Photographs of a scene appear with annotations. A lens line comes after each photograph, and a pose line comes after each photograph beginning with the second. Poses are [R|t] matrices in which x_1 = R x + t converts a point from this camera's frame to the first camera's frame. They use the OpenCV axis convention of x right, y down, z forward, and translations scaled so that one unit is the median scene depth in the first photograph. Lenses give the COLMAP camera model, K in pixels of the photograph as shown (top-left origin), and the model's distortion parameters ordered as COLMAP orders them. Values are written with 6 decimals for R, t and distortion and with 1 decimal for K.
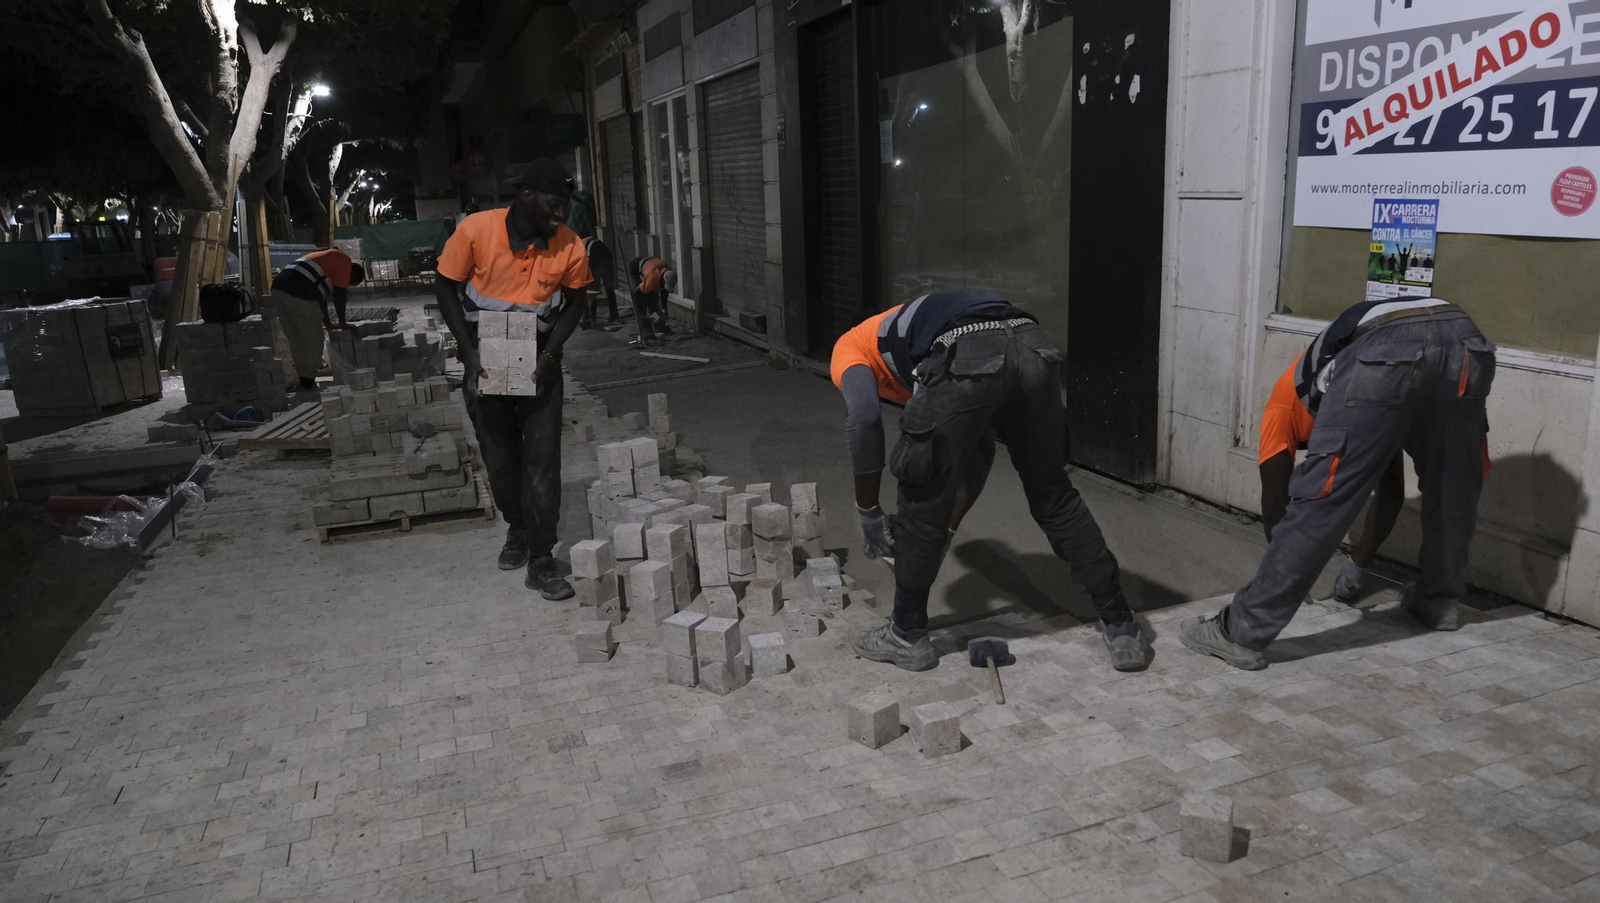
lens RADIAL K [[1113.1, 0, 821.5], [0, 1113.1, 450.6], [0, 0, 1]] dist [-0.010617, 0.004670]
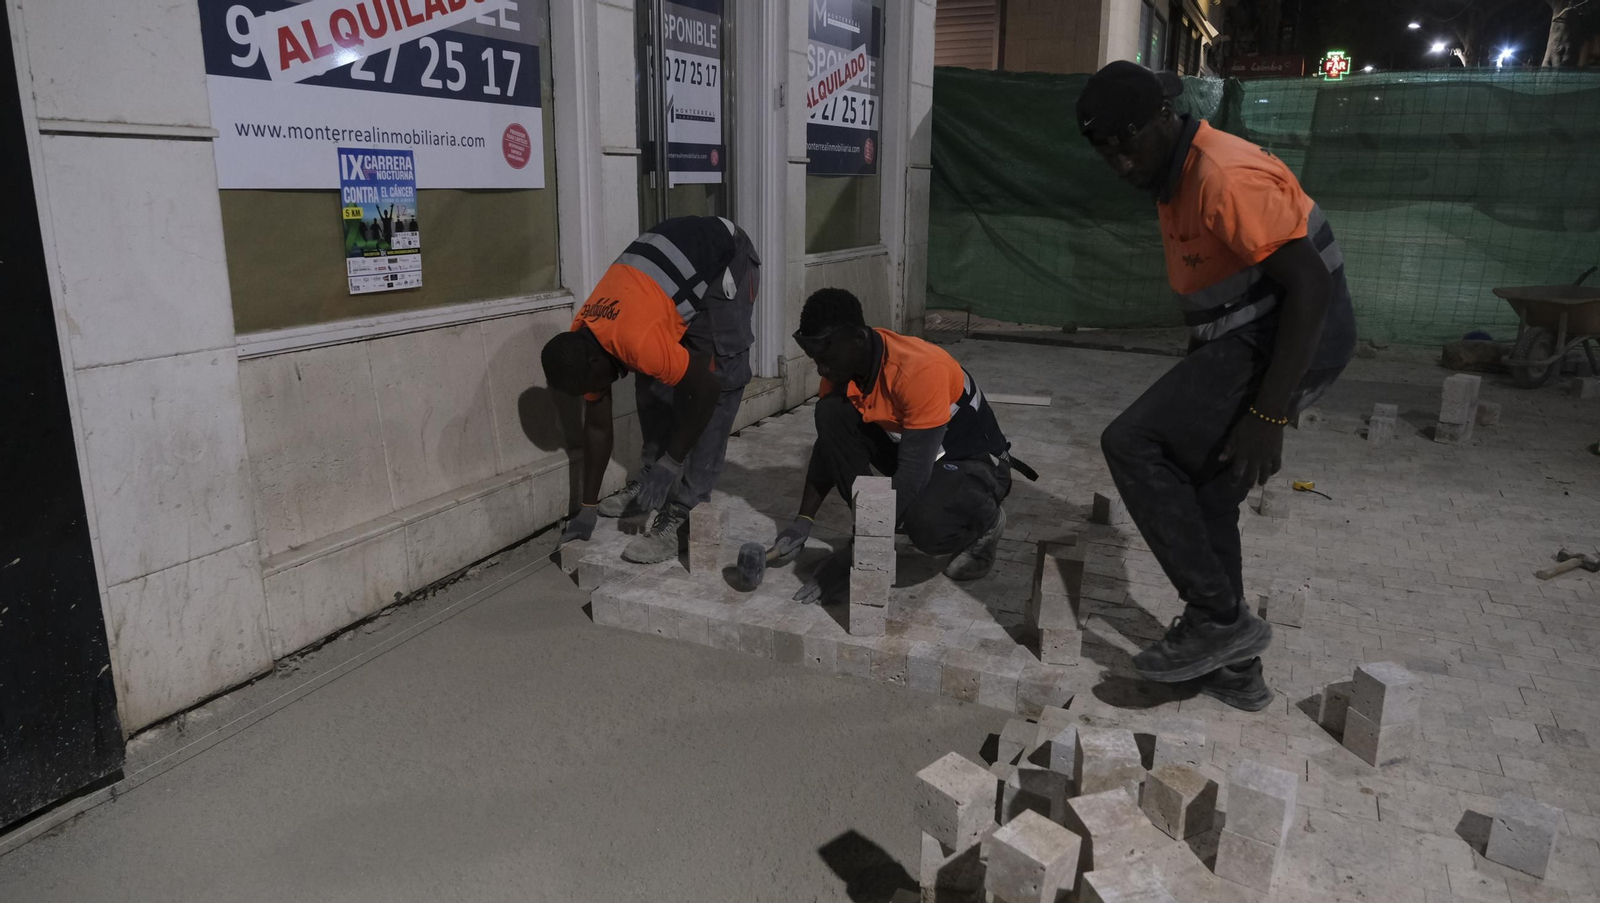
lens RADIAL K [[1080.3, 0, 800.7], [0, 1080.3, 451.7], [0, 0, 1]] dist [-0.034272, 0.017764]
pose [[-0.710624, -0.142362, 0.689018, -0.261705], [0.183978, 0.907640, 0.377281, -0.268302], [-0.679091, 0.394869, -0.618800, 1.378480]]
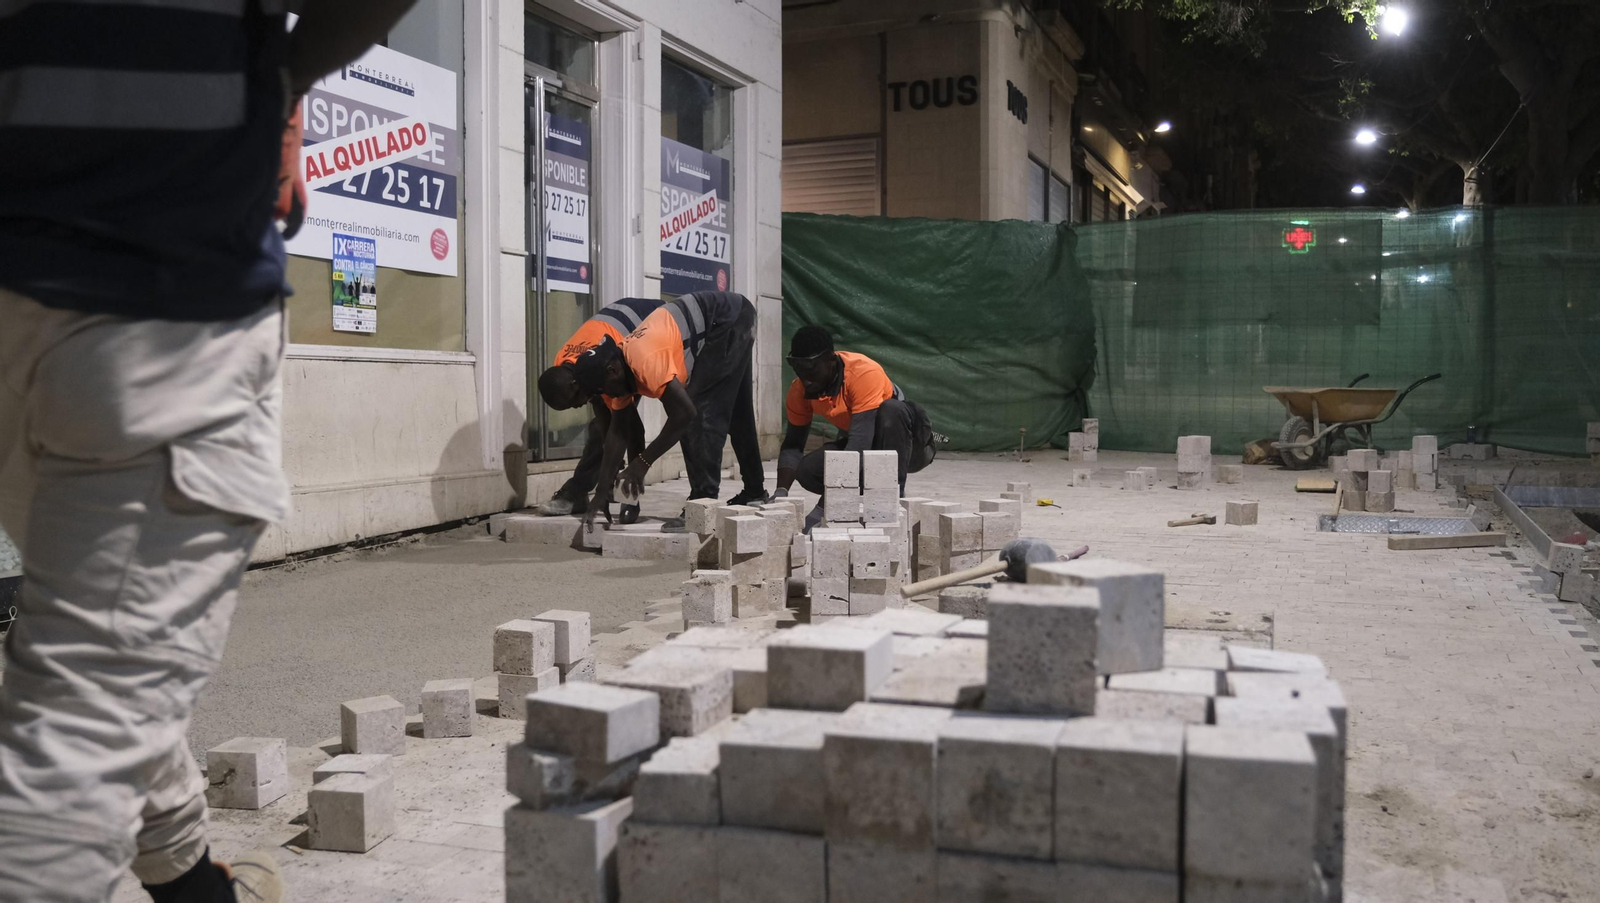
lens RADIAL K [[1453.2, 0, 800.0], [0, 1453.2, 451.5], [0, 0, 1]] dist [-0.021064, 0.004911]
pose [[-0.759182, 0.010711, 0.650790, -0.860847], [0.181279, 0.963782, 0.195609, -0.225105], [-0.625125, 0.266478, -0.733627, 1.933231]]
